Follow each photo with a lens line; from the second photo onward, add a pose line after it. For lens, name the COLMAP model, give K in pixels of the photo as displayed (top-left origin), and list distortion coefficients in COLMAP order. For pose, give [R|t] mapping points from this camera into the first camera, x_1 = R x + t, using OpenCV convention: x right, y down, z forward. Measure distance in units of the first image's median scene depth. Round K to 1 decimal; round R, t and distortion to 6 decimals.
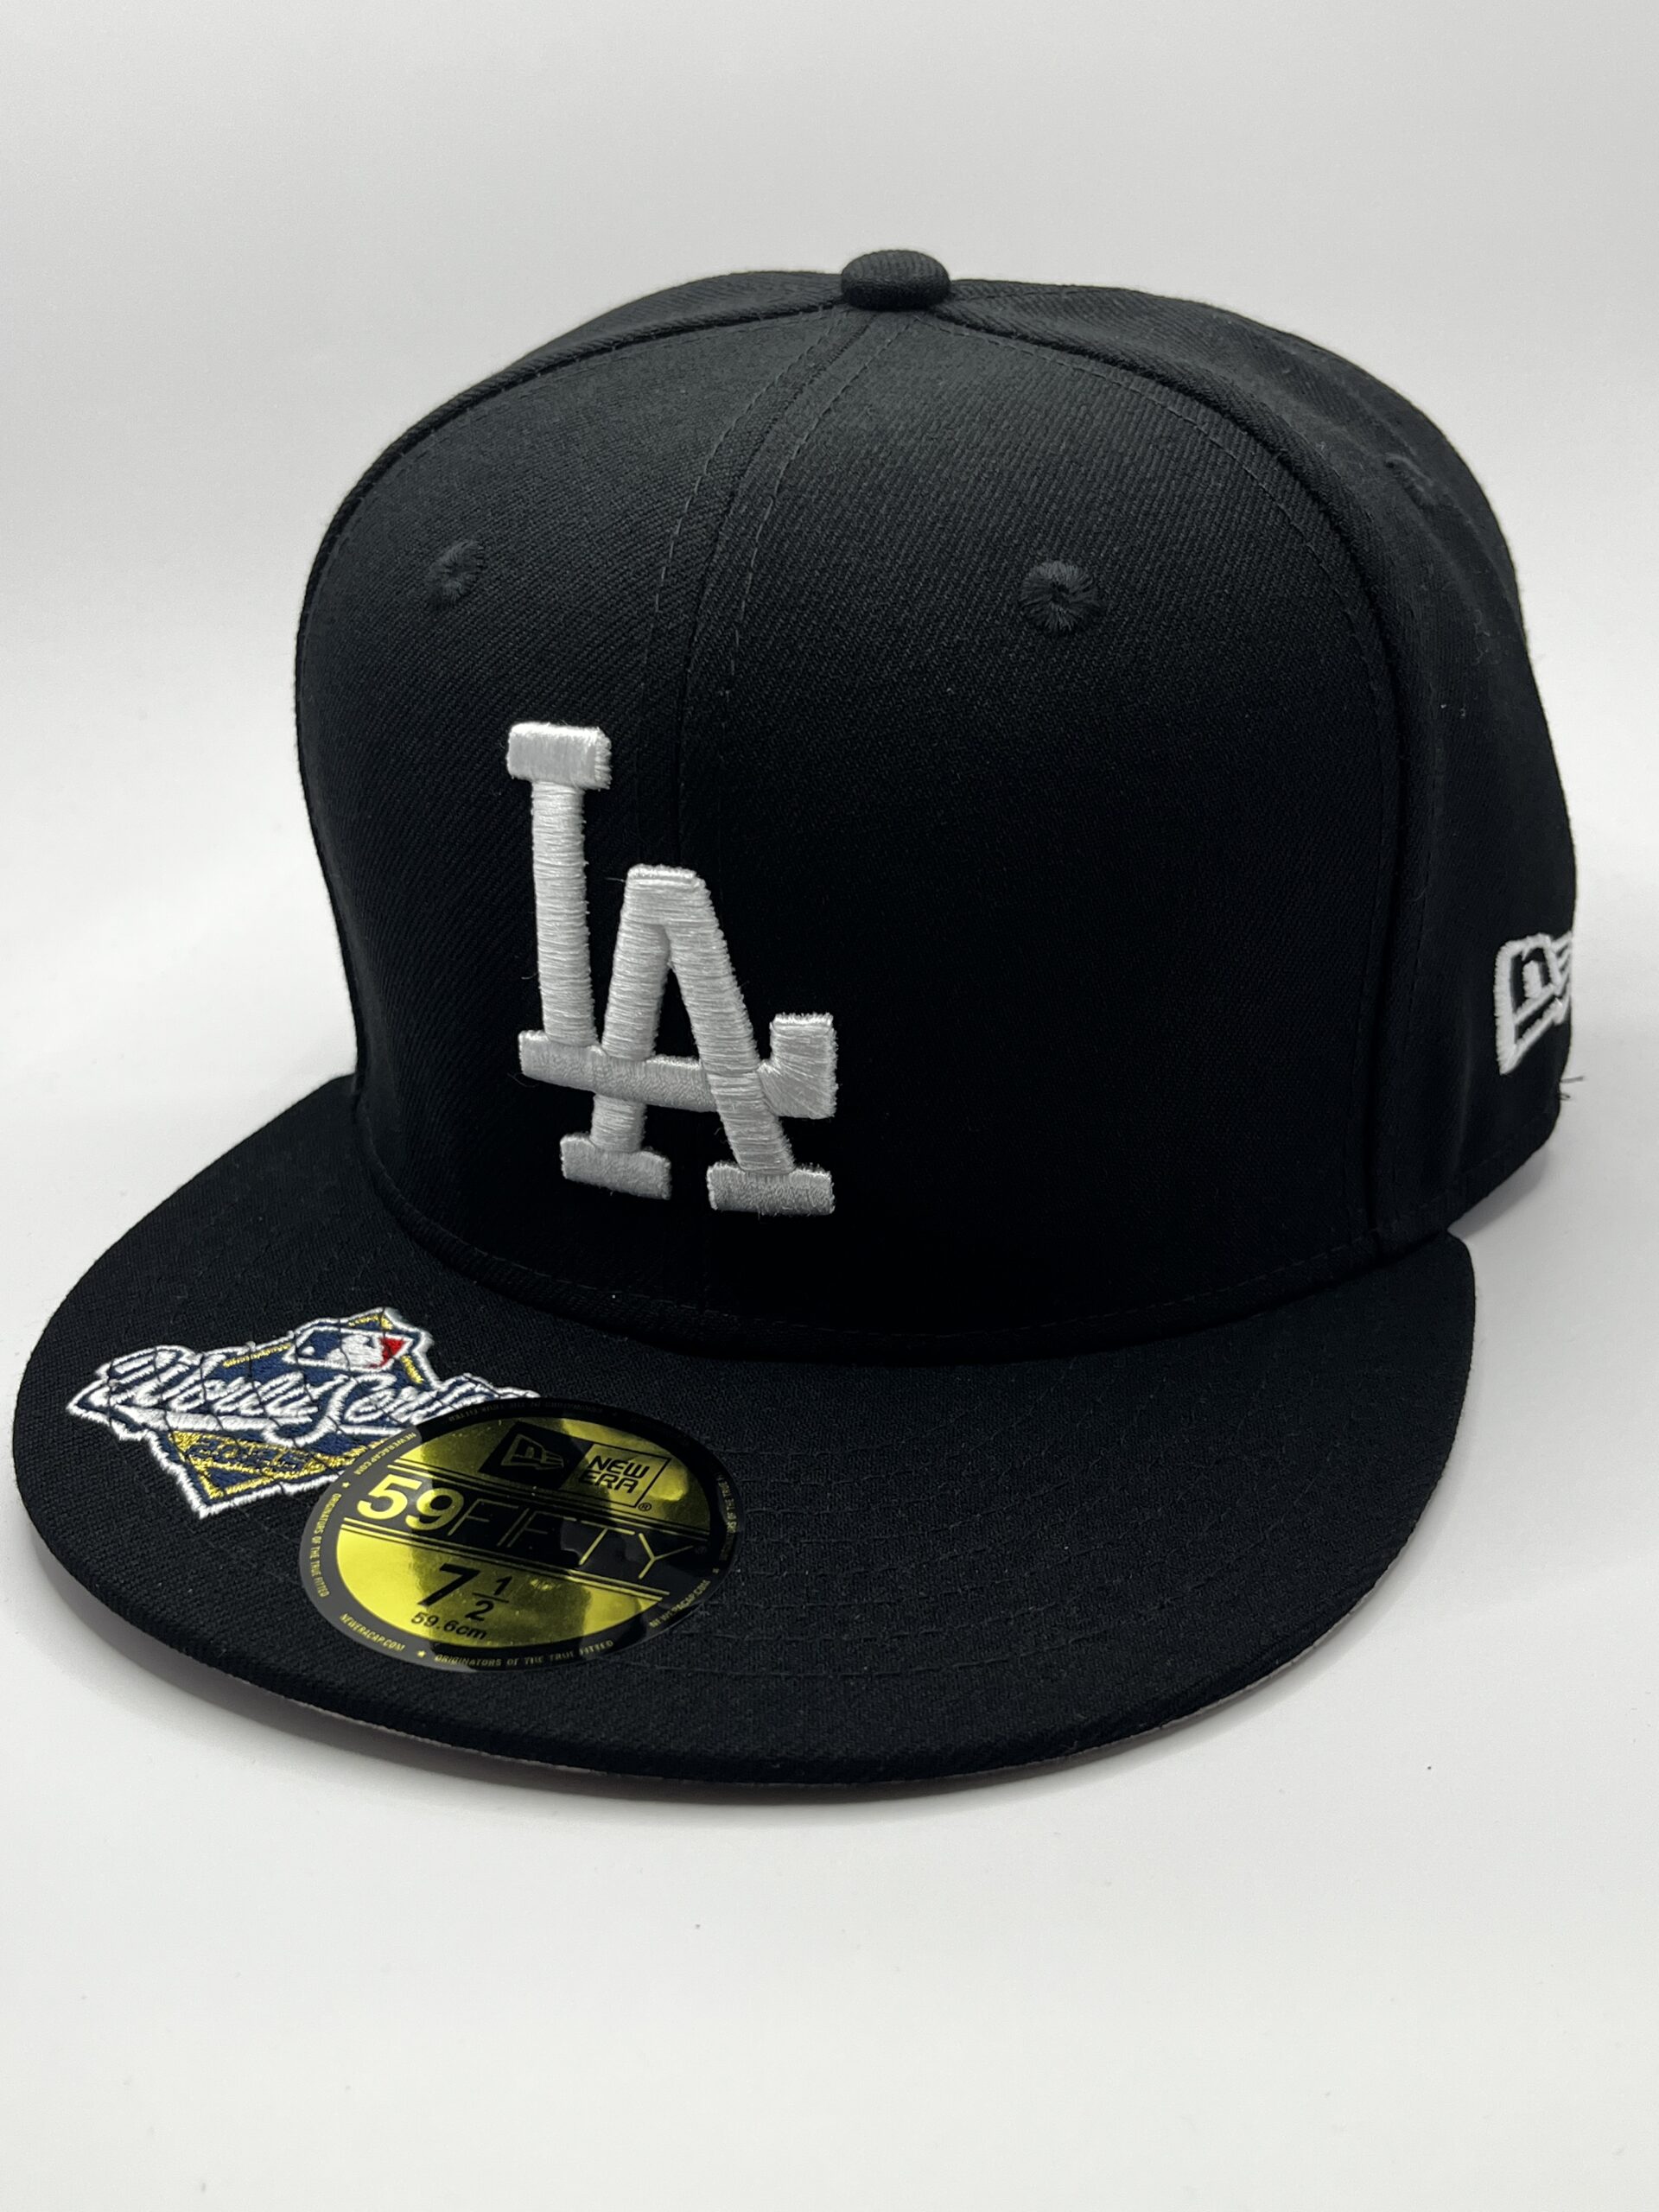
lens RADIAL K [[2300.3, 0, 829.5], [0, 2300.3, 1106.0], [0, 0, 1]] dist [0.179871, -0.490496]
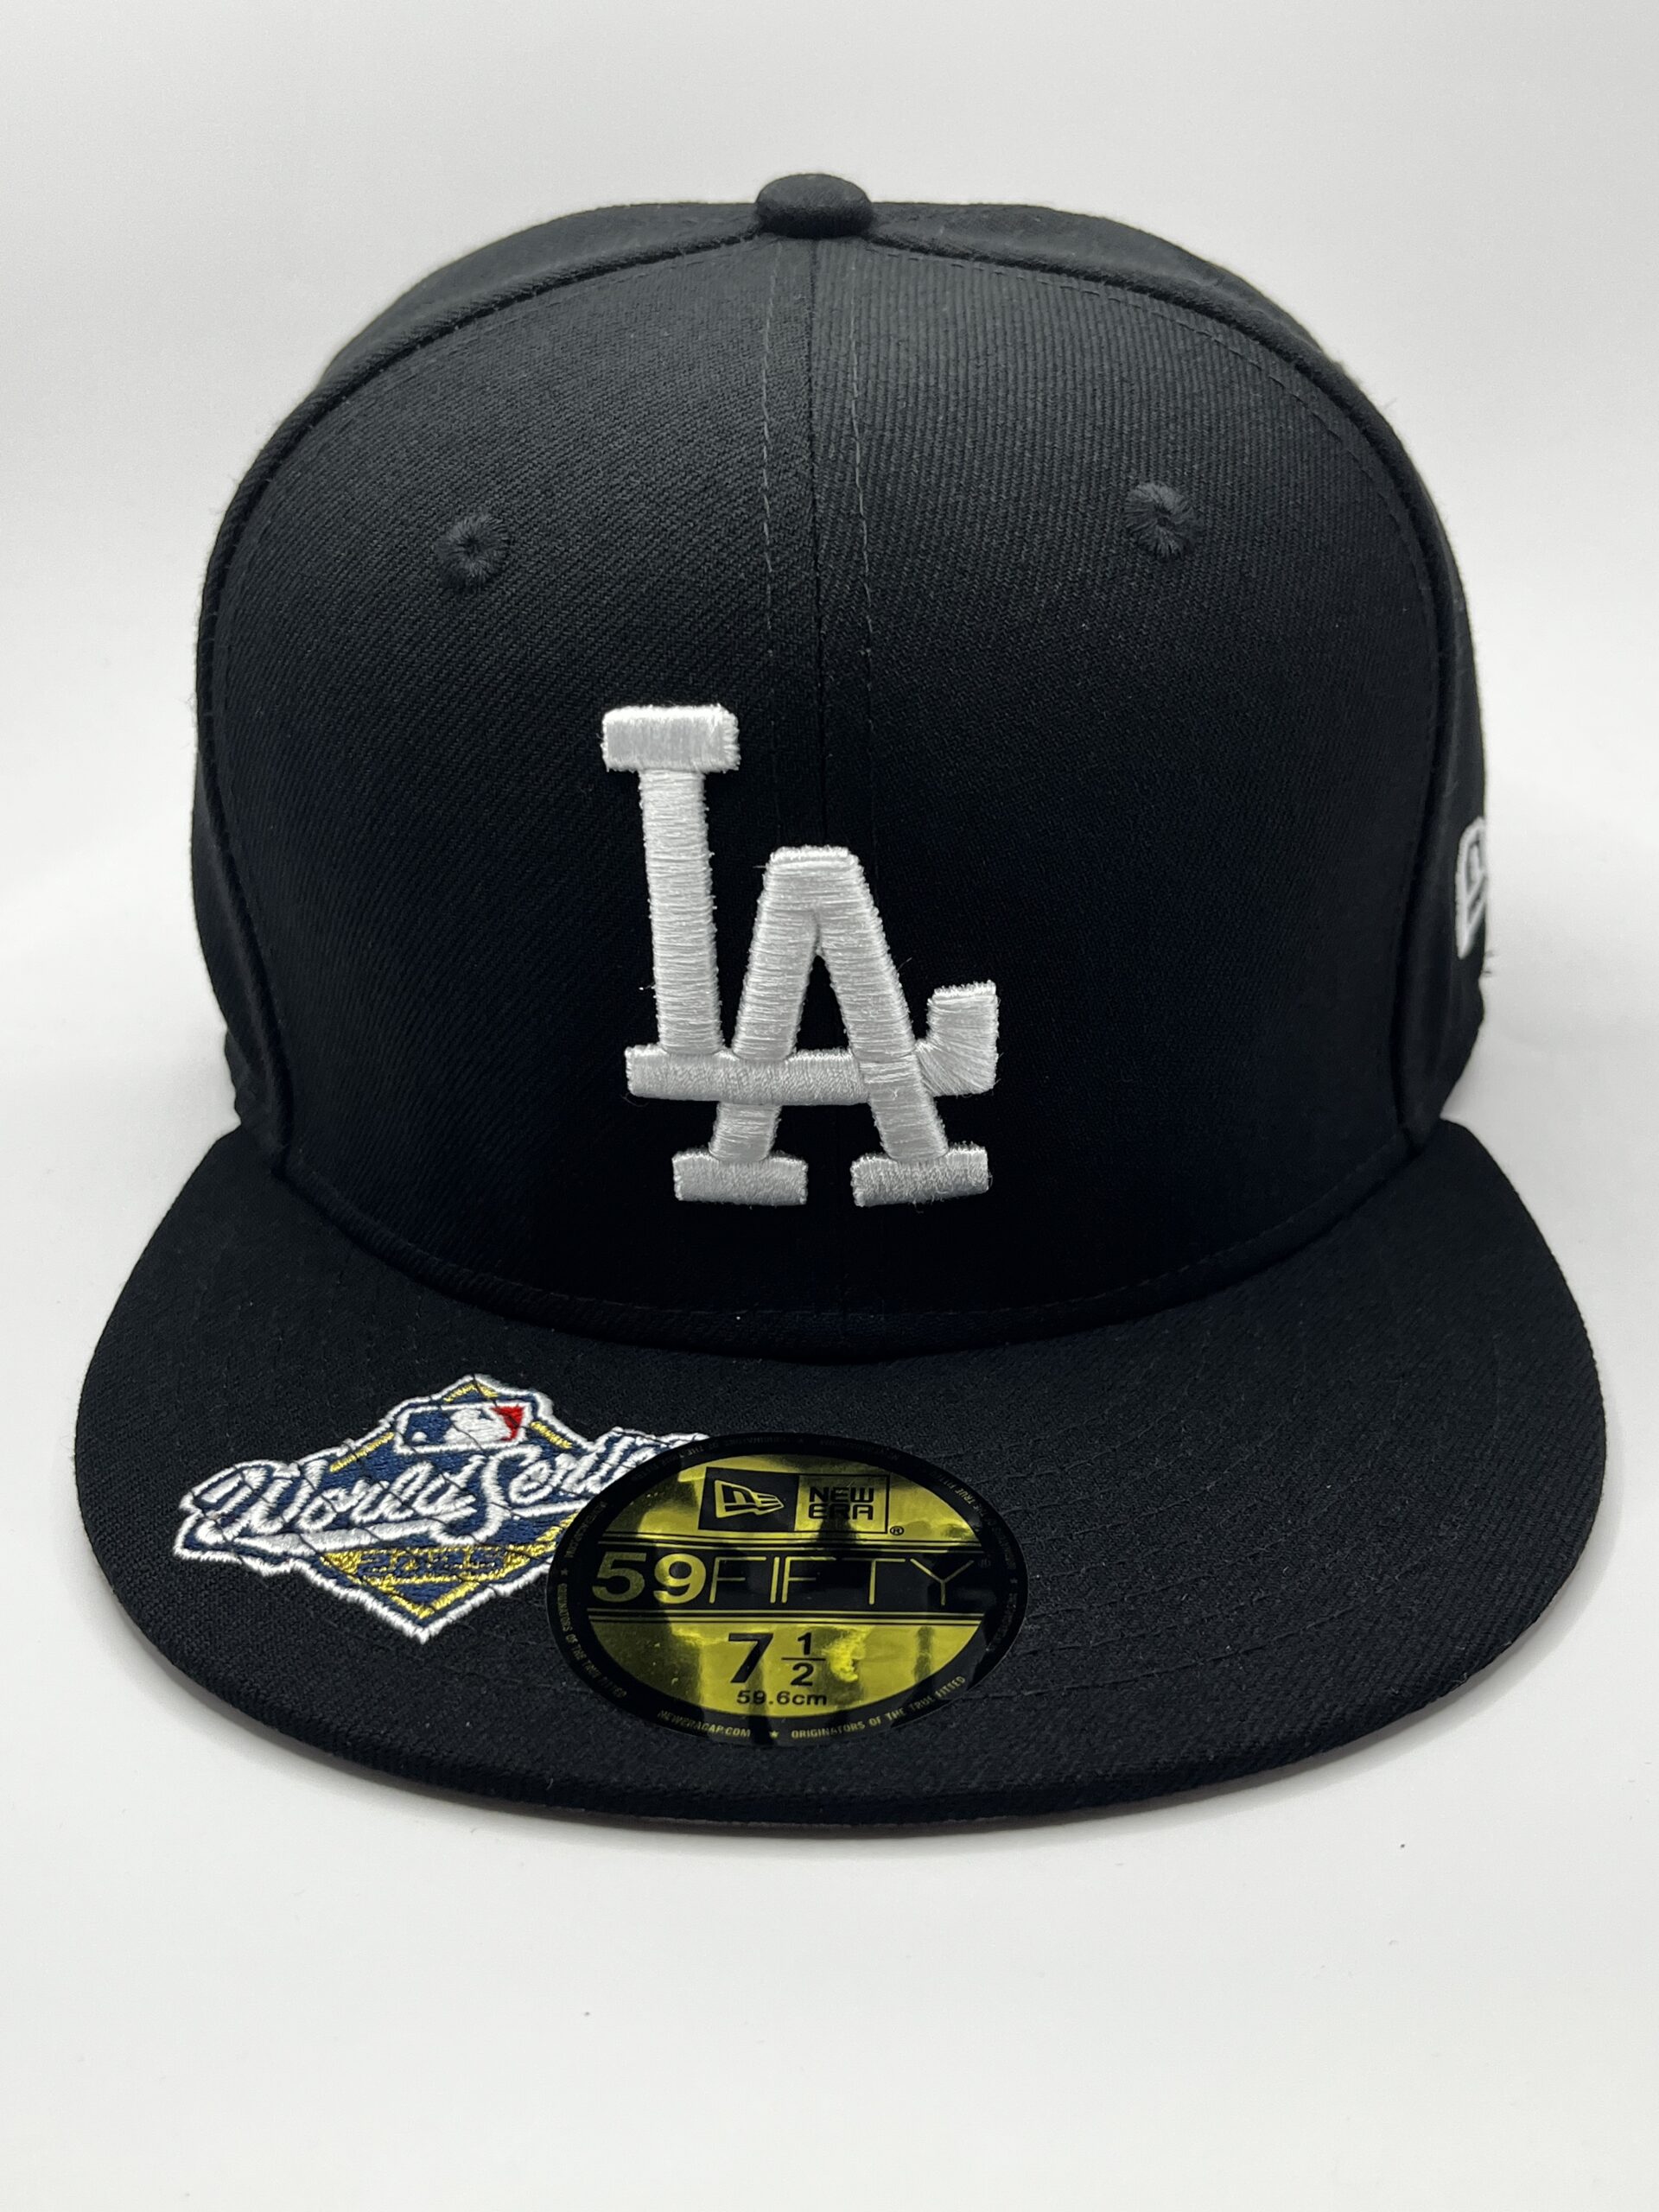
lens RADIAL K [[2300.3, 0, 829.5], [0, 2300.3, 1106.0], [0, 0, 1]] dist [0.179871, -0.490496]
pose [[0.949465, -0.148105, 0.276732, -0.320314], [0.143006, 0.988967, 0.038635, -0.034063], [-0.279401, 0.002892, 0.960170, 0.105960]]
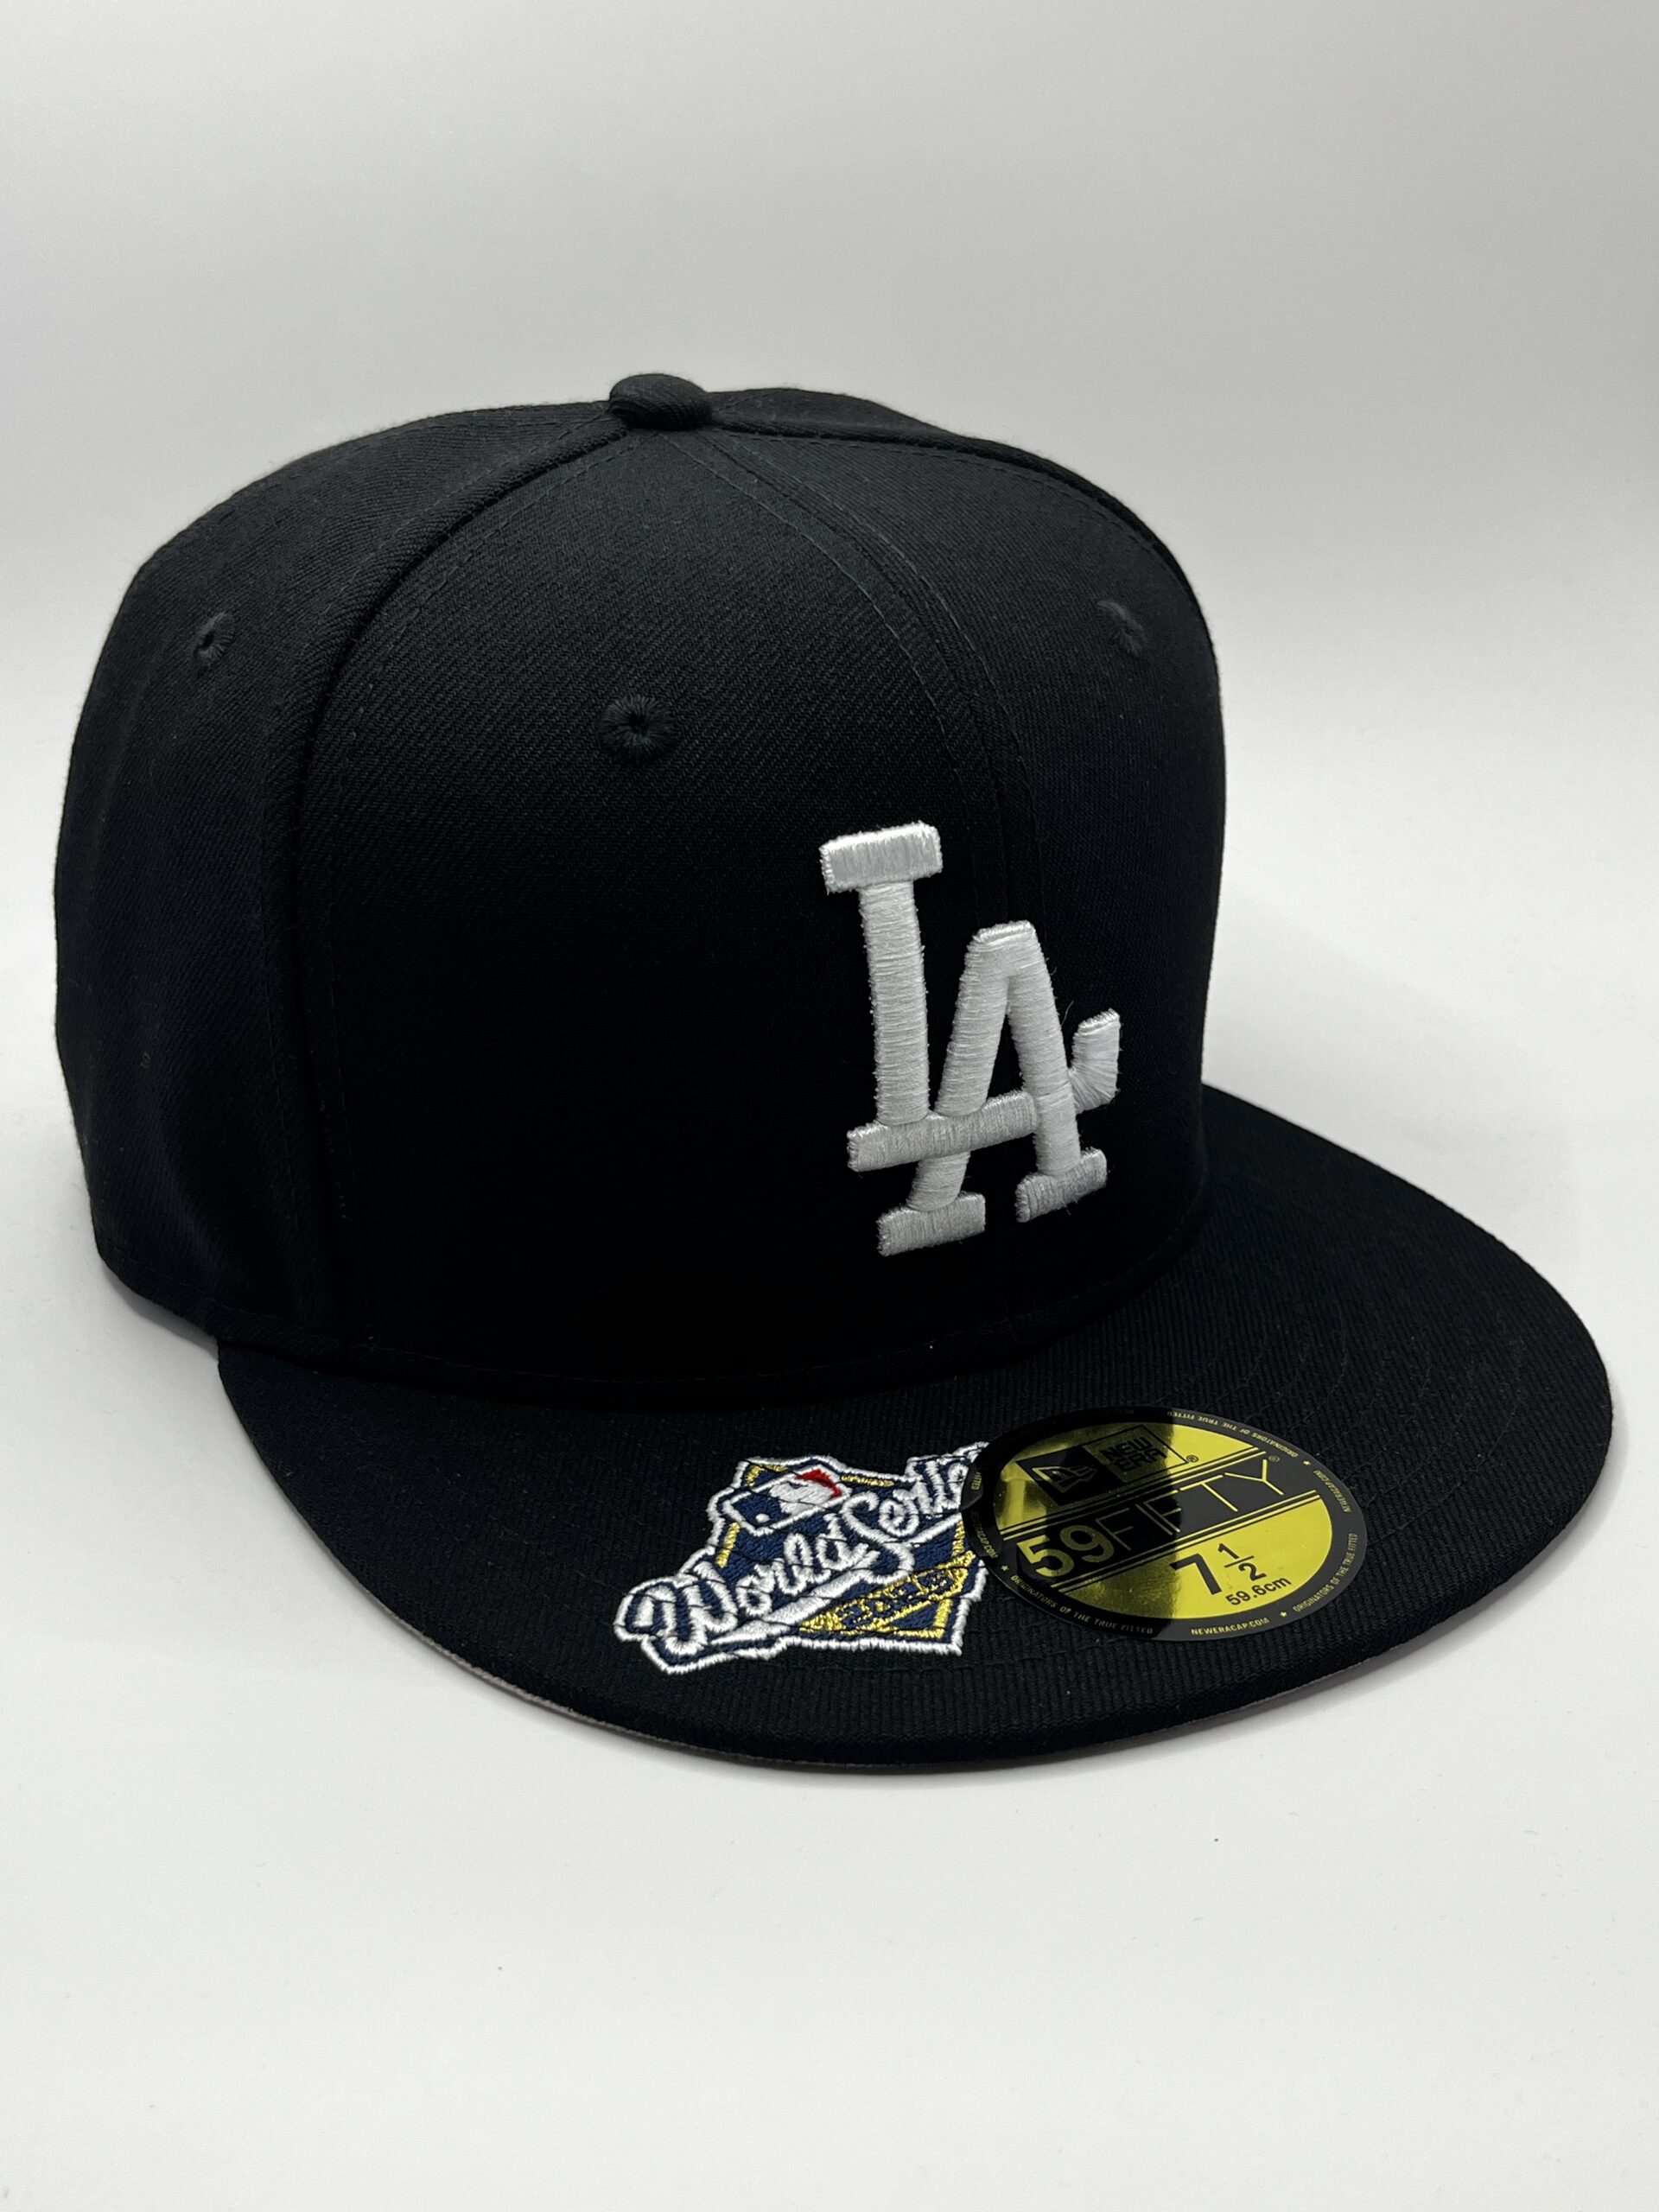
lens RADIAL K [[2300.3, 0, 829.5], [0, 2300.3, 1106.0], [0, 0, 1]] dist [0.179871, -0.490496]
pose [[0.636050, -0.318317, 0.702933, -0.888082], [0.336724, 0.934139, 0.118330, -0.173126], [-0.694303, 0.161430, 0.701344, 0.281802]]
